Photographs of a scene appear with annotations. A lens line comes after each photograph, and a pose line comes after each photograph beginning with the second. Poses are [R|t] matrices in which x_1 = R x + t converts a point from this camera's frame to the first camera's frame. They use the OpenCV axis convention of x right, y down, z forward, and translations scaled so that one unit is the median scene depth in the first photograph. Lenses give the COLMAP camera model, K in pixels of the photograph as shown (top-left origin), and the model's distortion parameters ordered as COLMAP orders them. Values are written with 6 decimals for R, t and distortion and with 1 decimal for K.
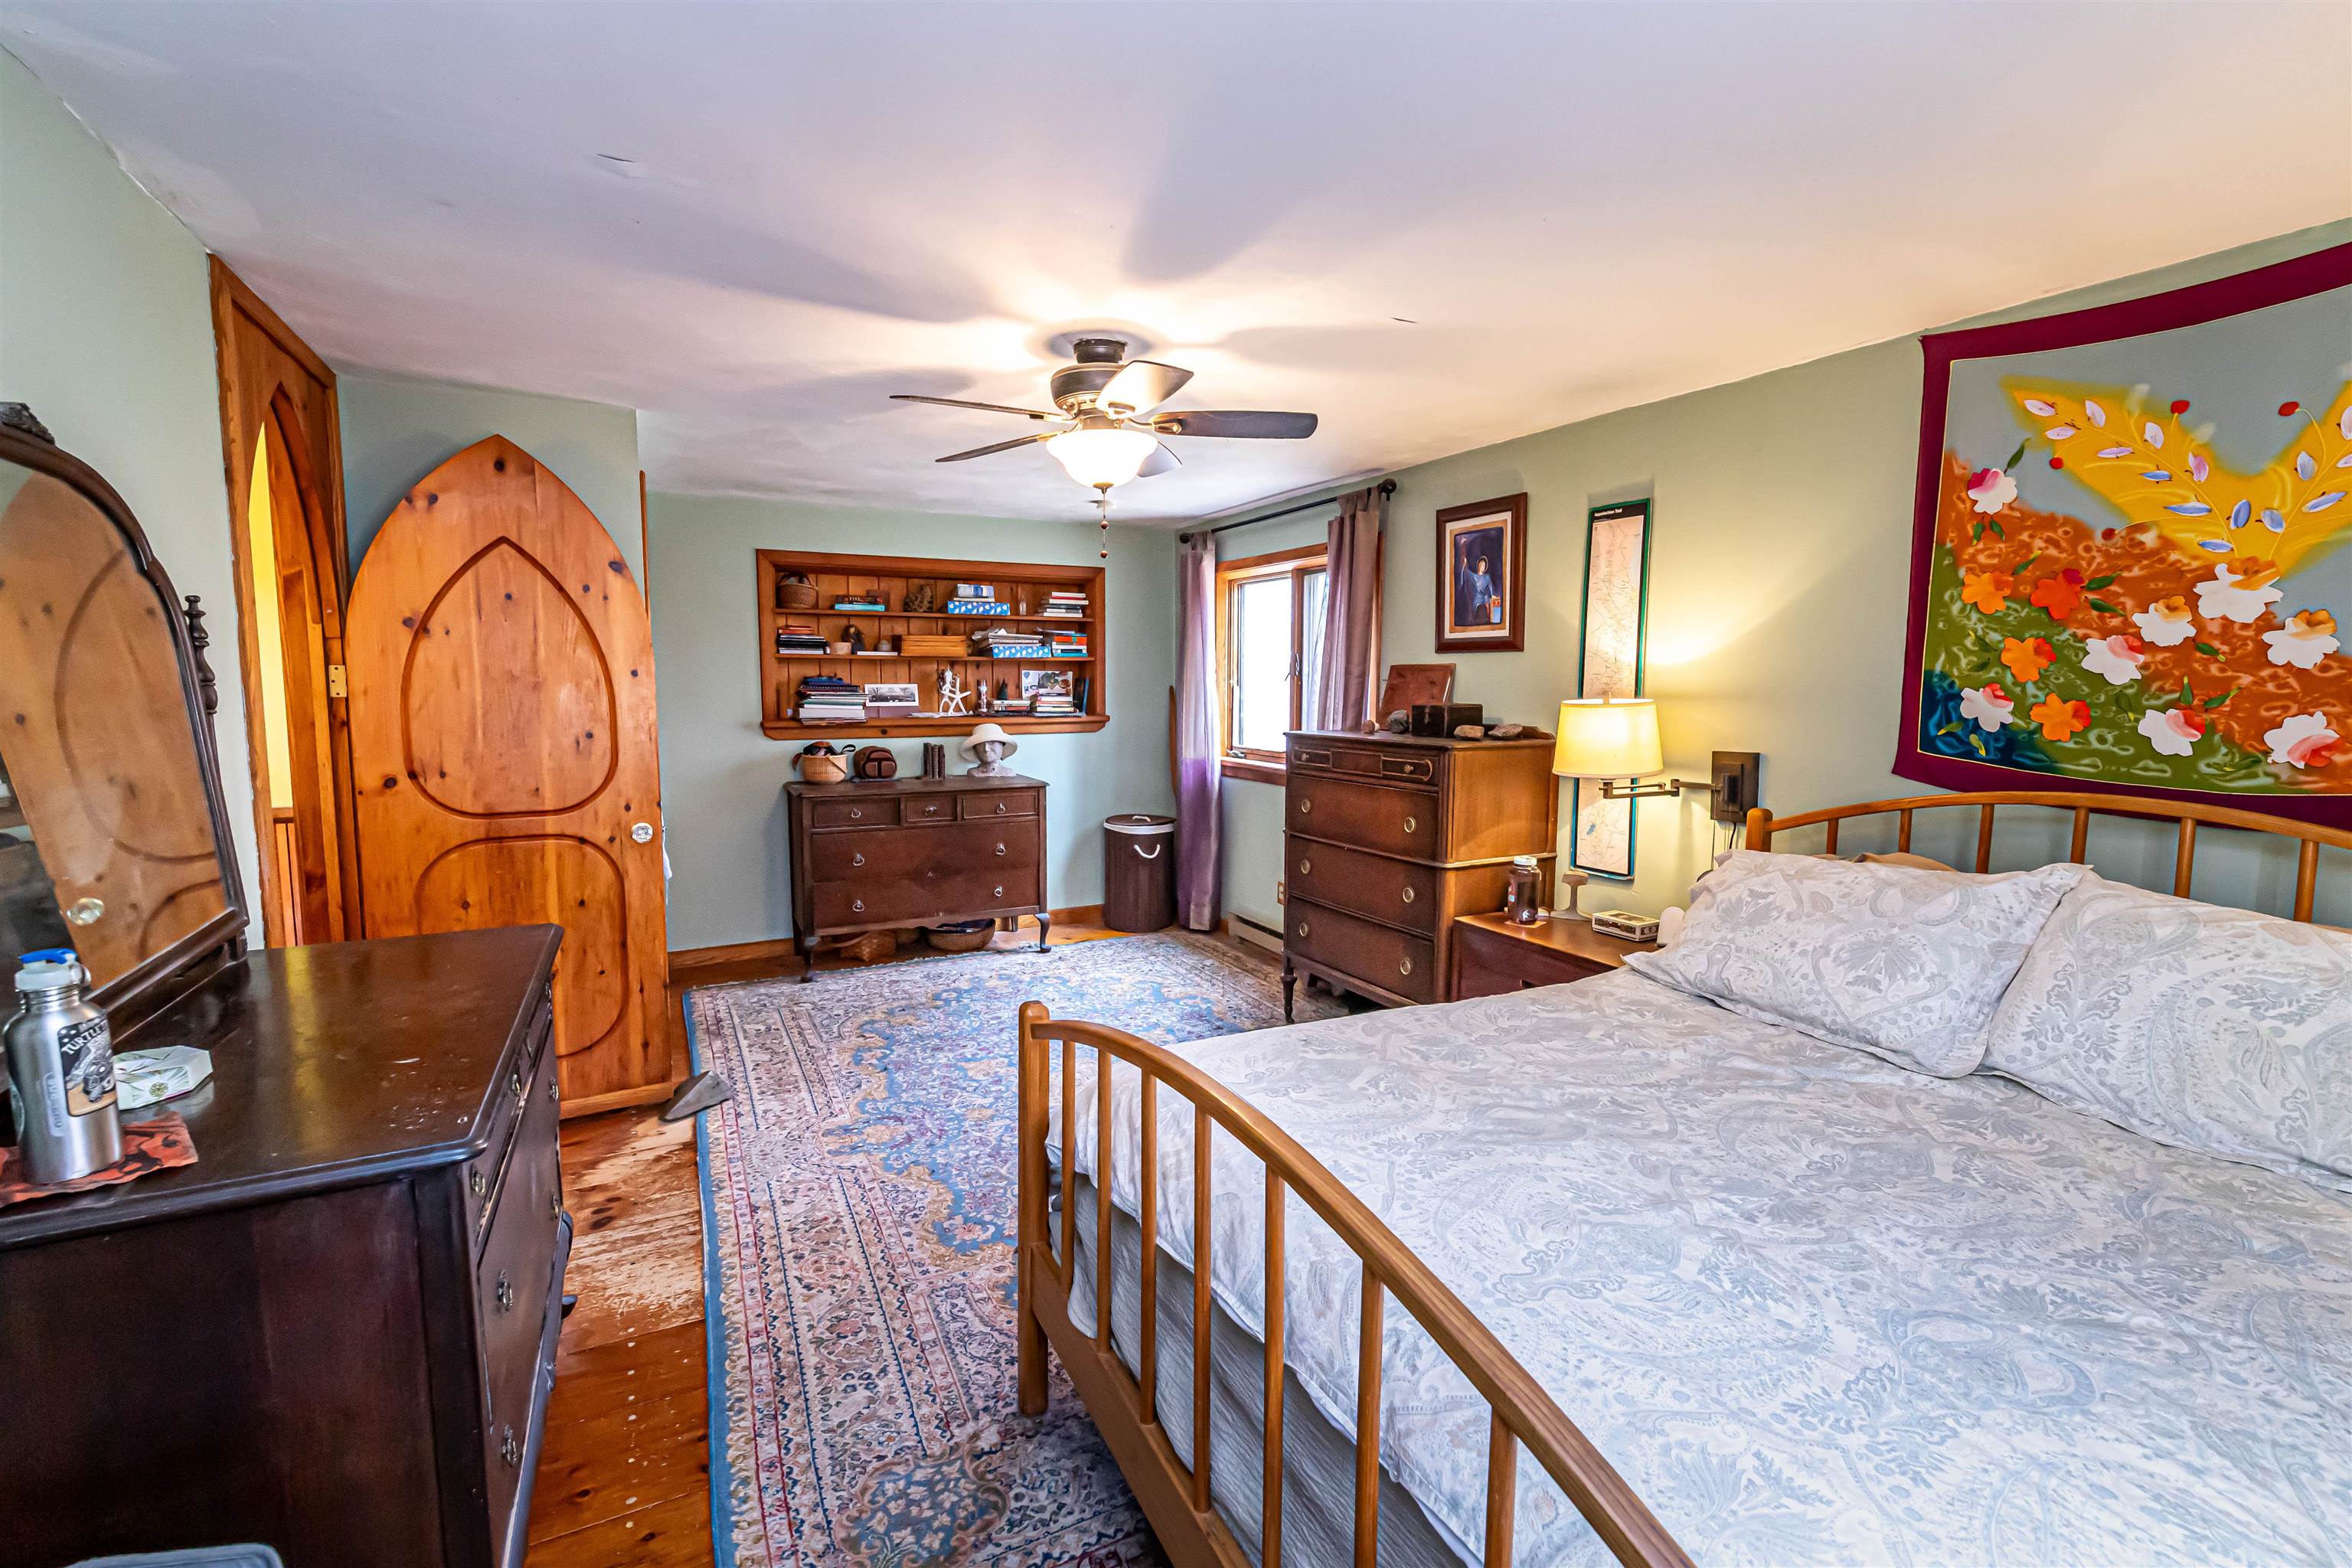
lens RADIAL K [[1035.3, 0, 1190.2], [0, 1035.3, 788.7], [0, 0, 1]] dist [0.003346, 0.000280]
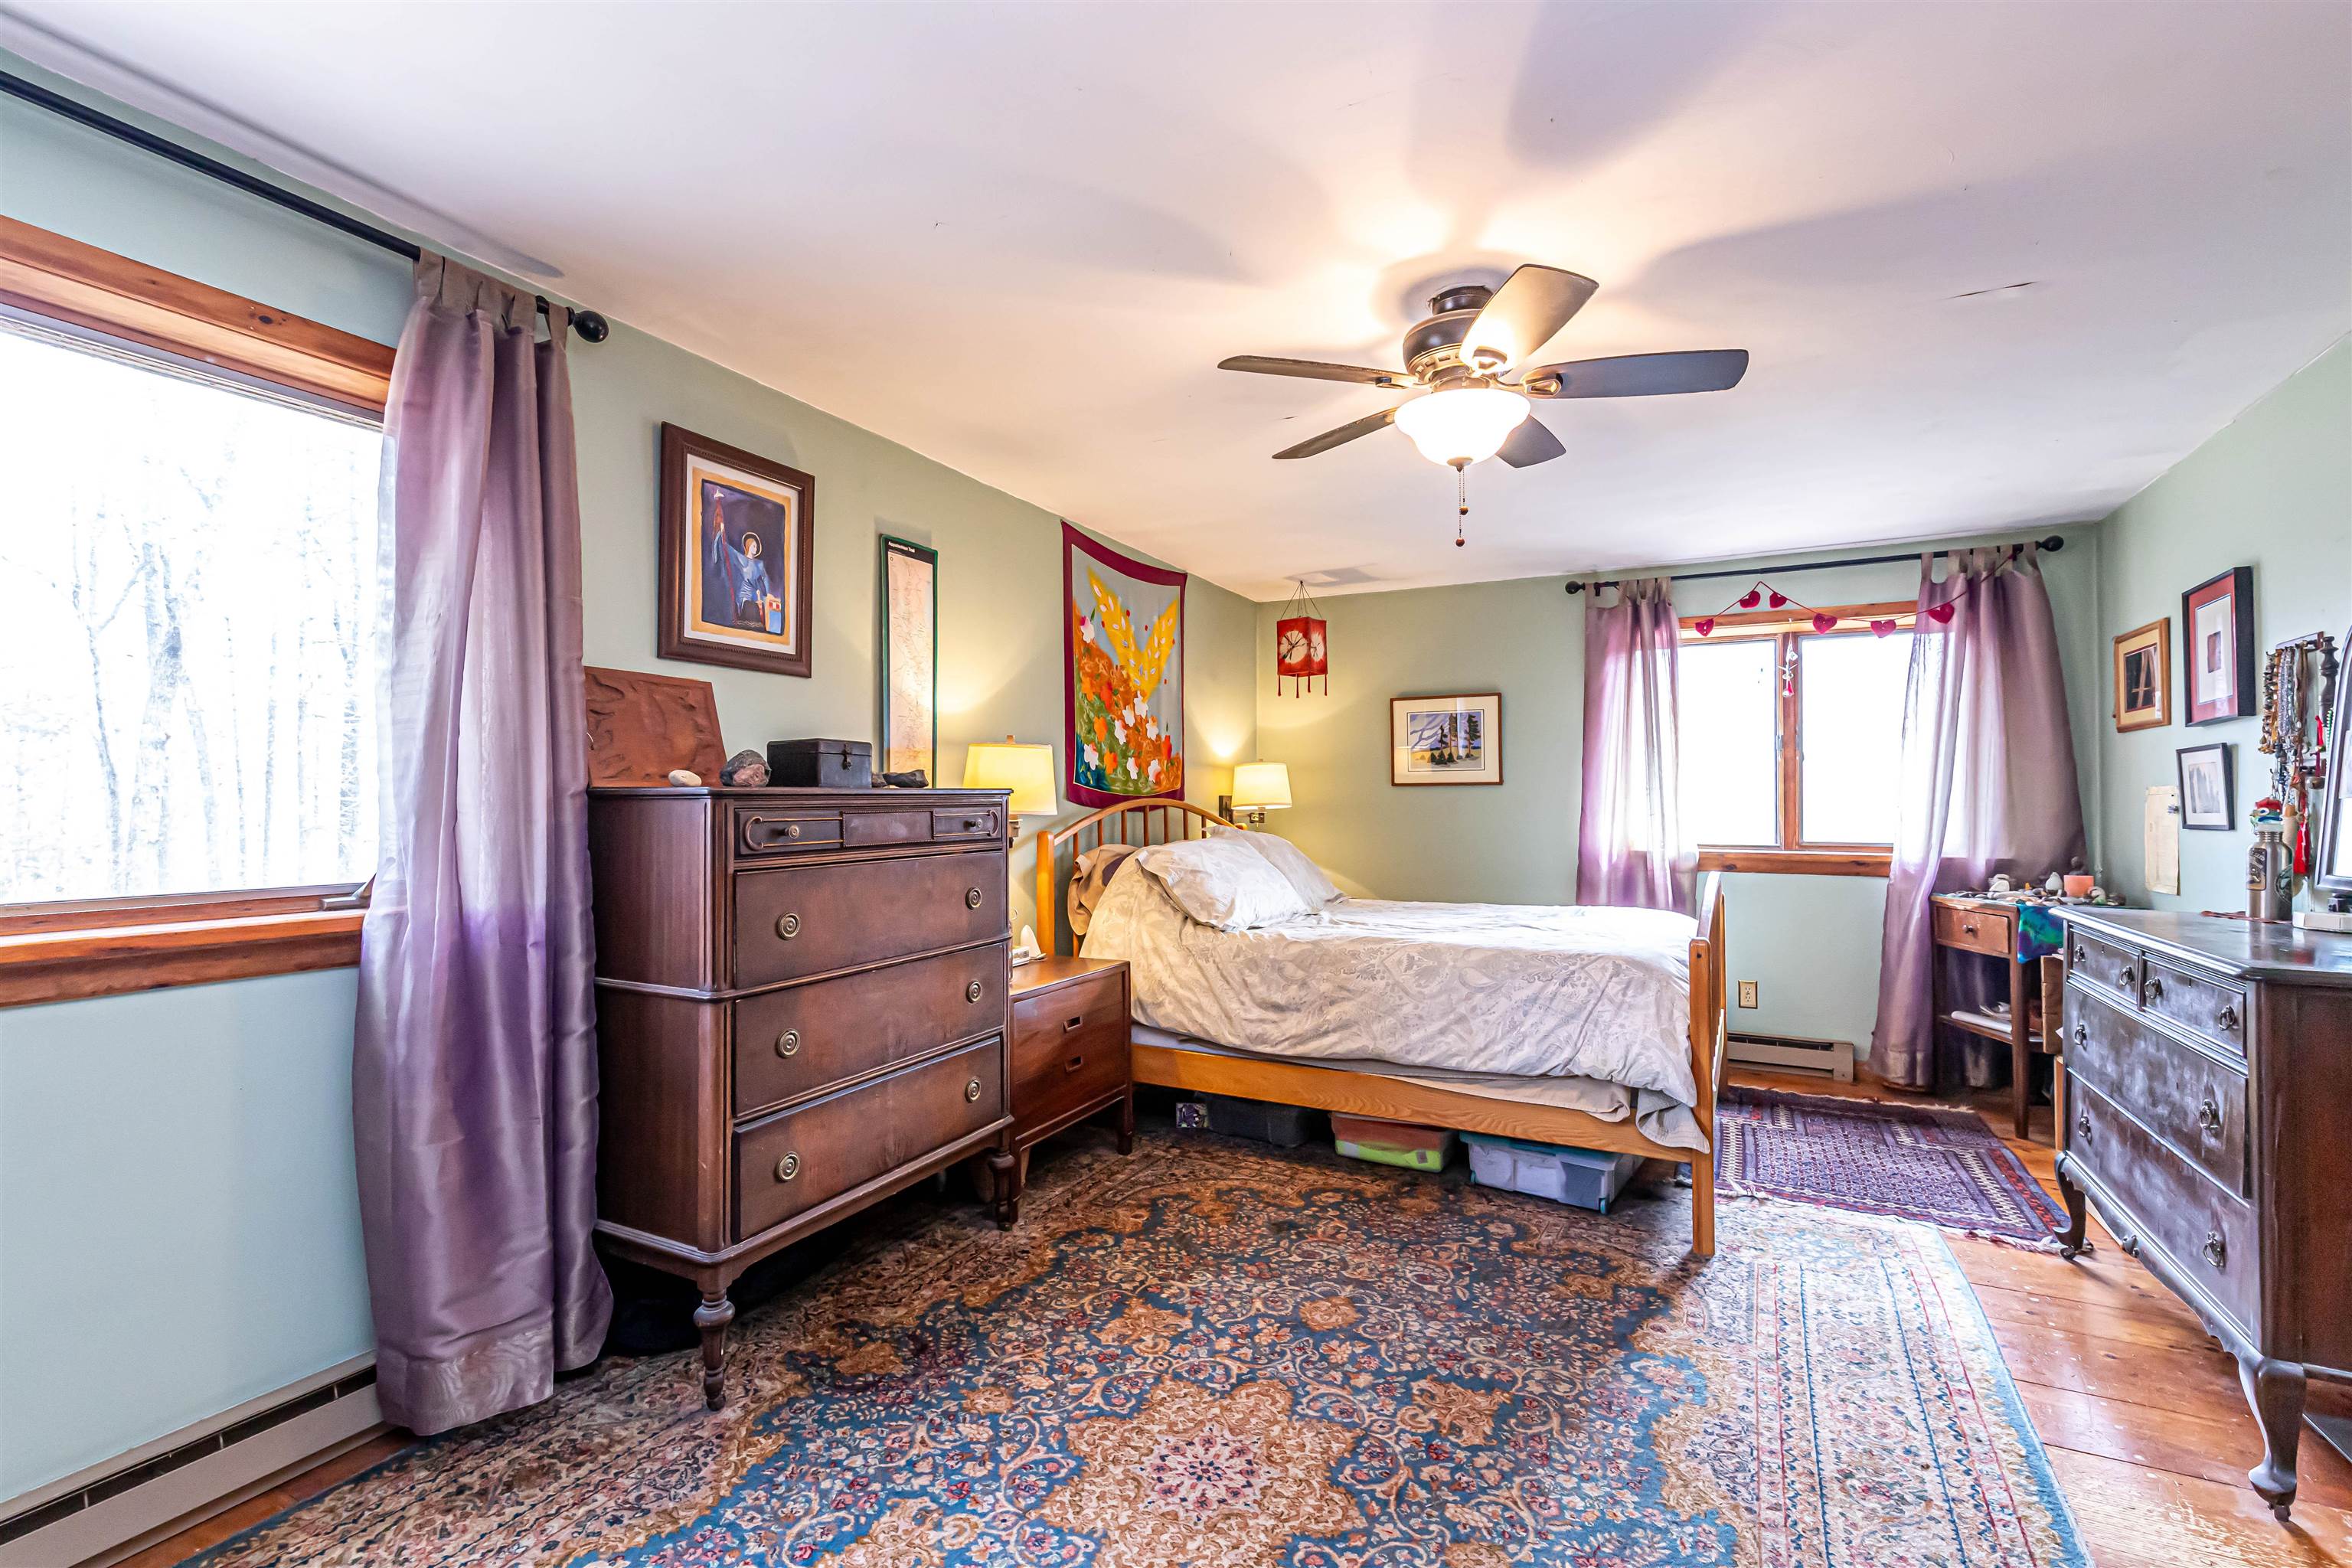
lens RADIAL K [[1035.3, 0, 1190.2], [0, 1035.3, 788.7], [0, 0, 1]] dist [0.003346, 0.000280]
pose [[-0.579635, 0.006798, 0.814848, -0.710169], [0.089376, 0.994463, 0.055281, -0.103866], [-0.809960, 0.104871, -0.577033, 1.854667]]
